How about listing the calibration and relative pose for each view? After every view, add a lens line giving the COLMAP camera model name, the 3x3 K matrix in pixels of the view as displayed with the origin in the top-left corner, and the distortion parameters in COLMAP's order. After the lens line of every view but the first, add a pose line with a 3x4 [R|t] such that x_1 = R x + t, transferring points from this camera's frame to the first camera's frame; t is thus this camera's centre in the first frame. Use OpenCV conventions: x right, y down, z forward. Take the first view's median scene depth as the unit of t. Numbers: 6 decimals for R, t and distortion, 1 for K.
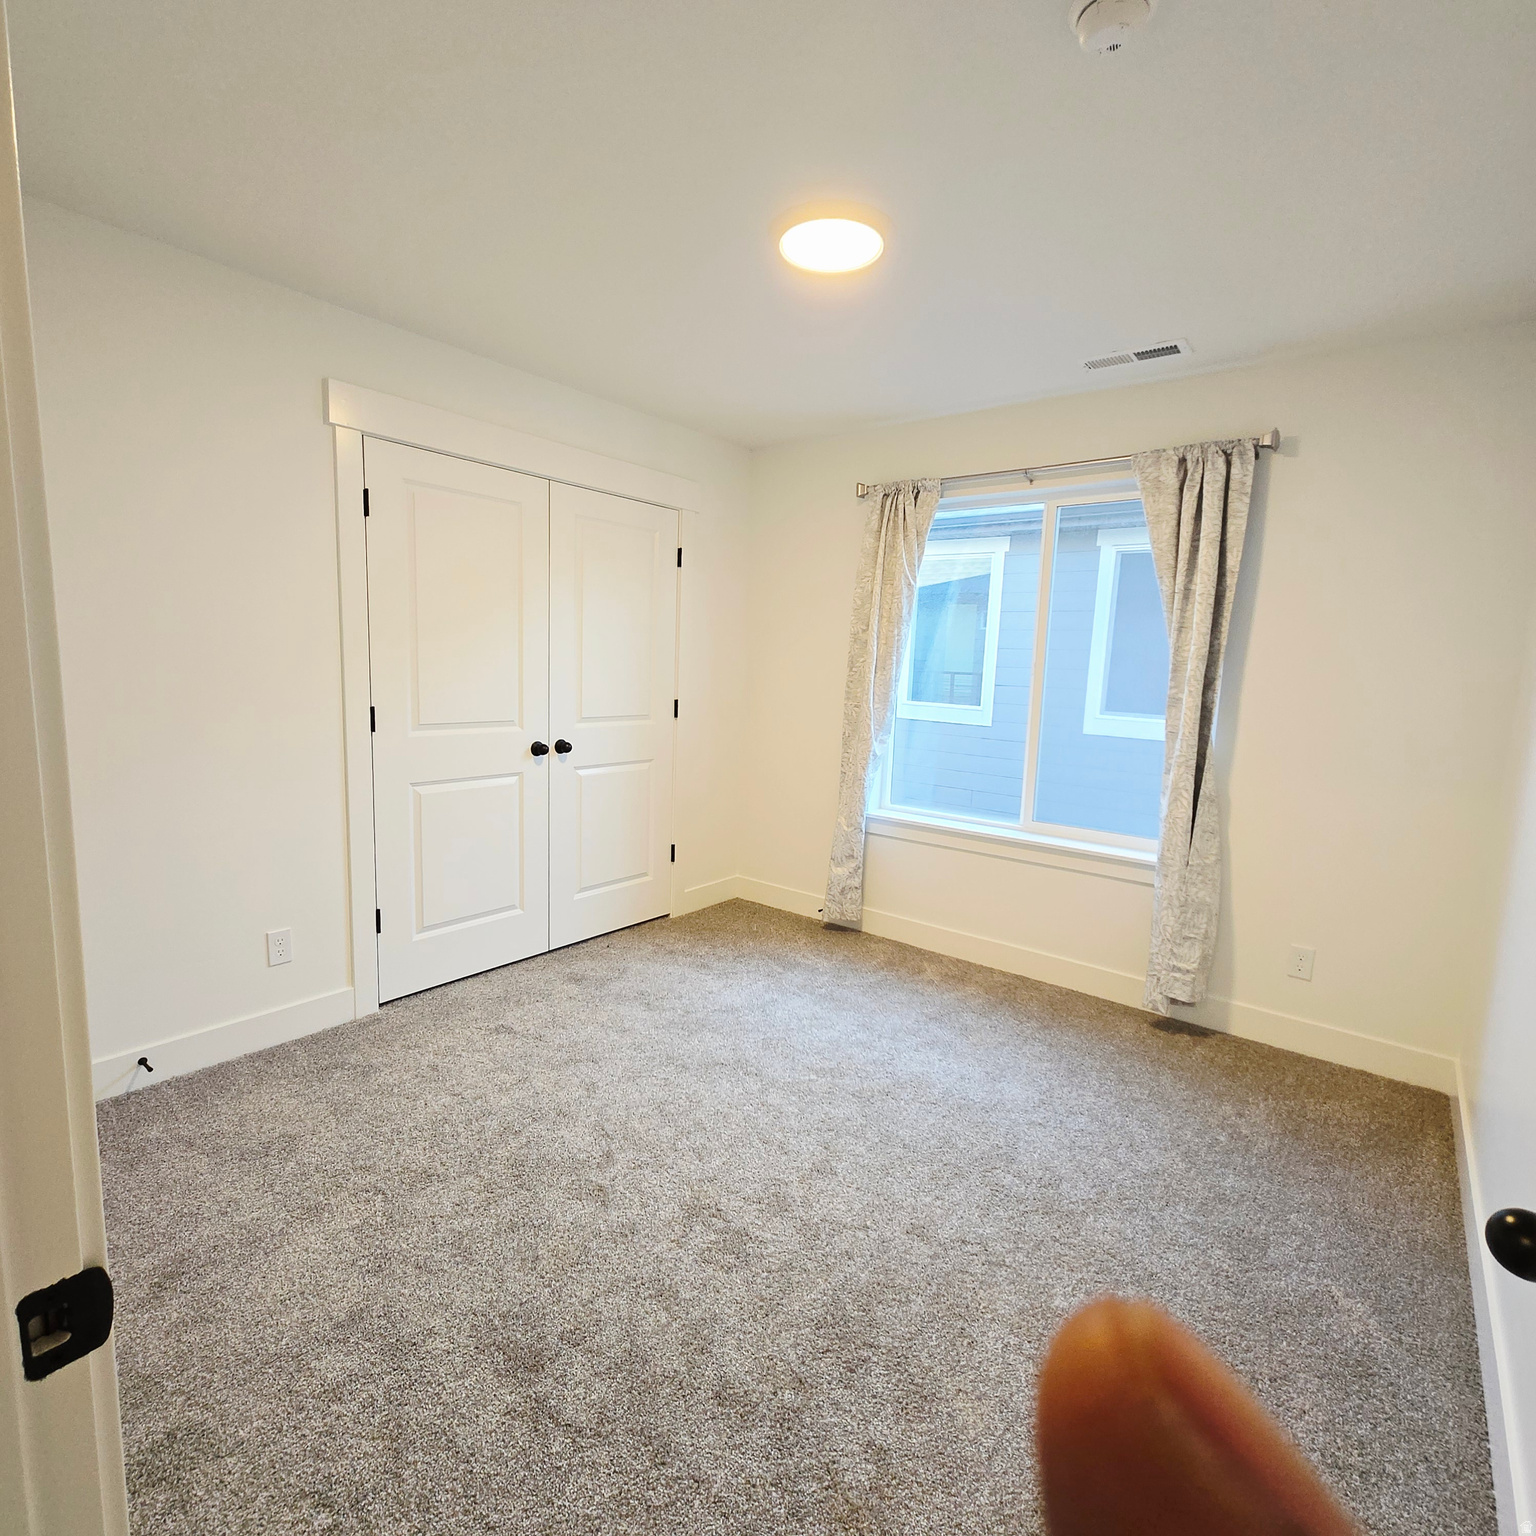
lens RADIAL K [[798.9, 0, 774.7], [0, 798.9, 767.4], [0, 0, 1]] dist [0.001156, -0.001093]
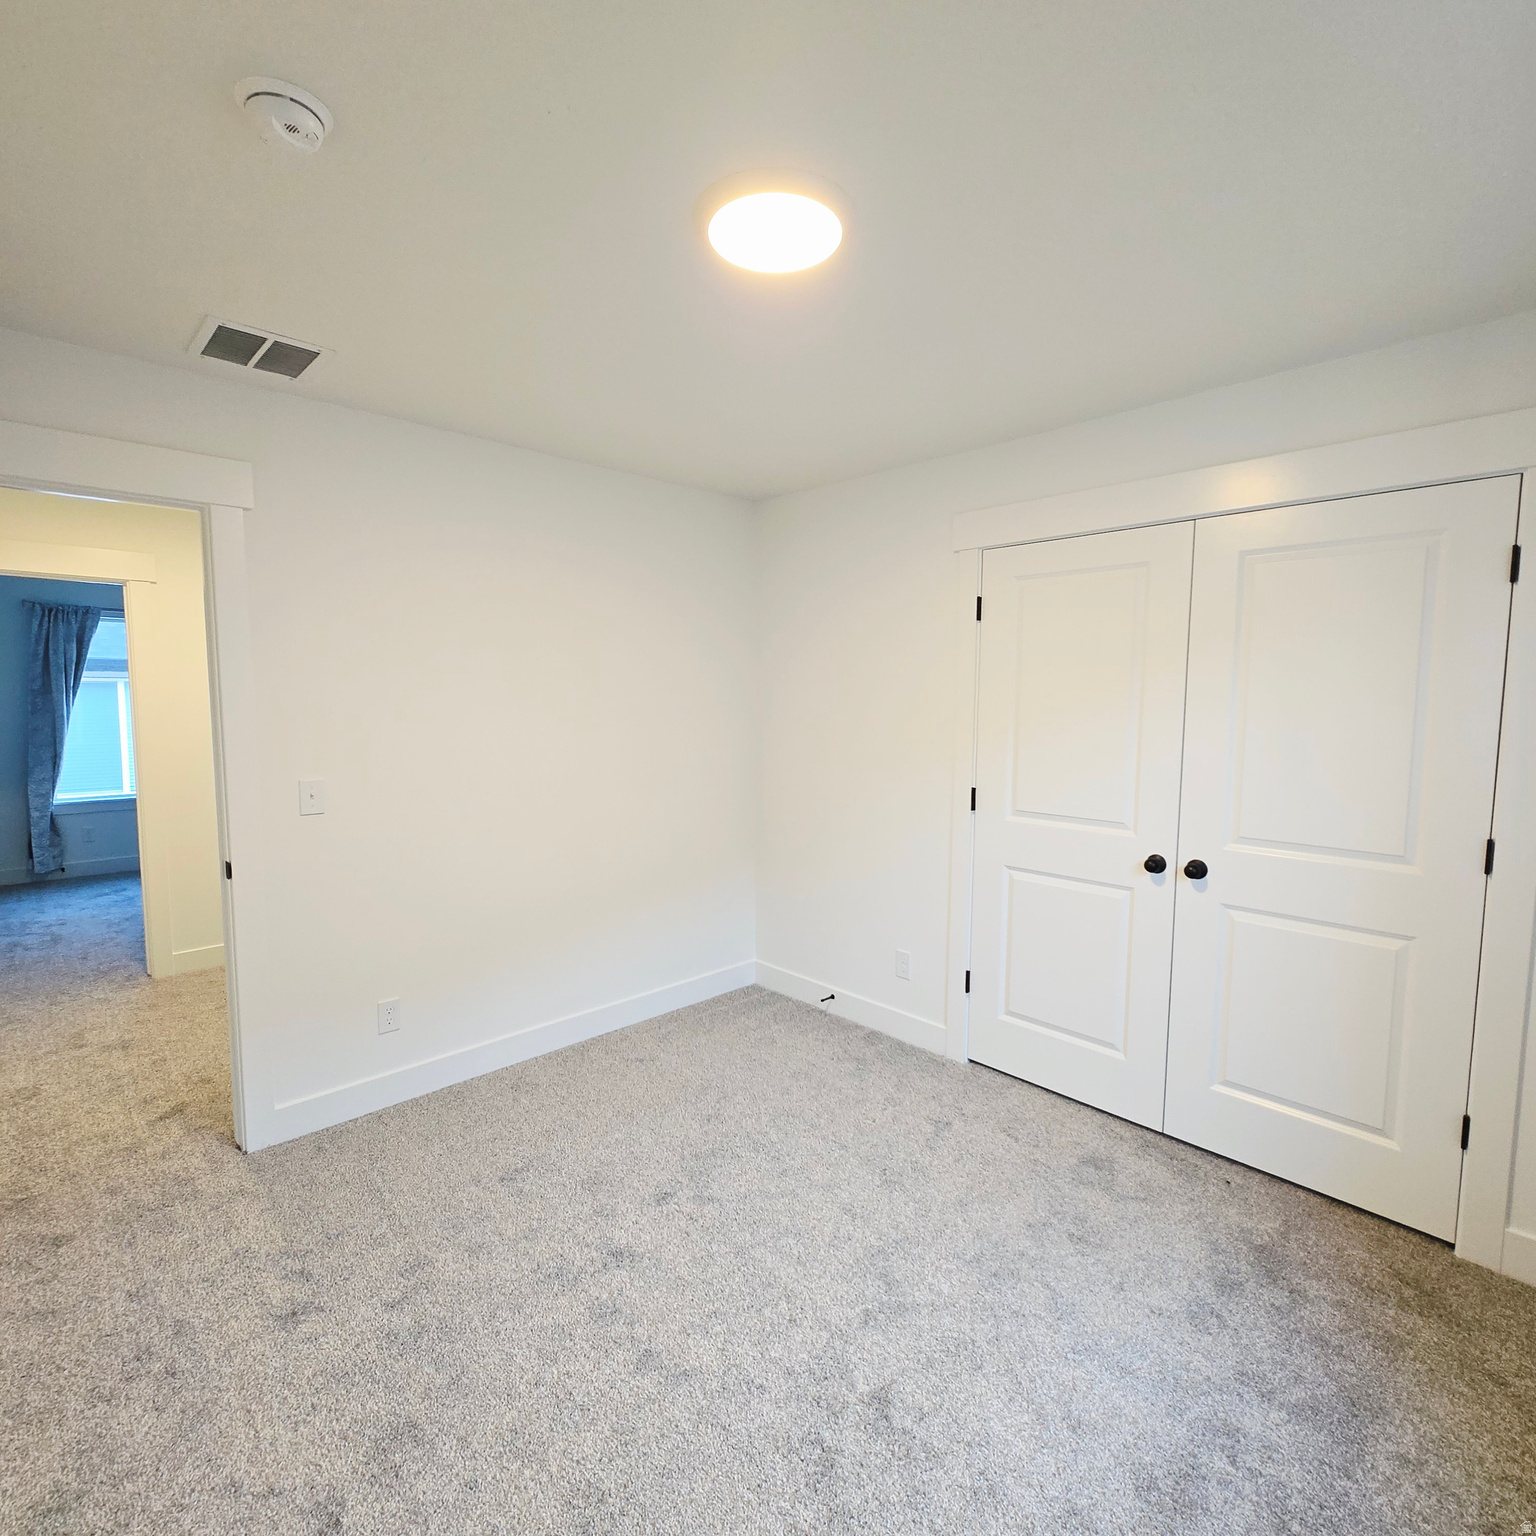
lens RADIAL K [[798.9, 0, 774.7], [0, 798.9, 767.4], [0, 0, 1]] dist [0.001156, -0.001093]
pose [[-0.131960, 0.046575, -0.990160, 0.527835], [-0.150159, 0.986429, 0.066411, -0.113337], [0.979816, 0.157445, -0.123176, 0.718673]]
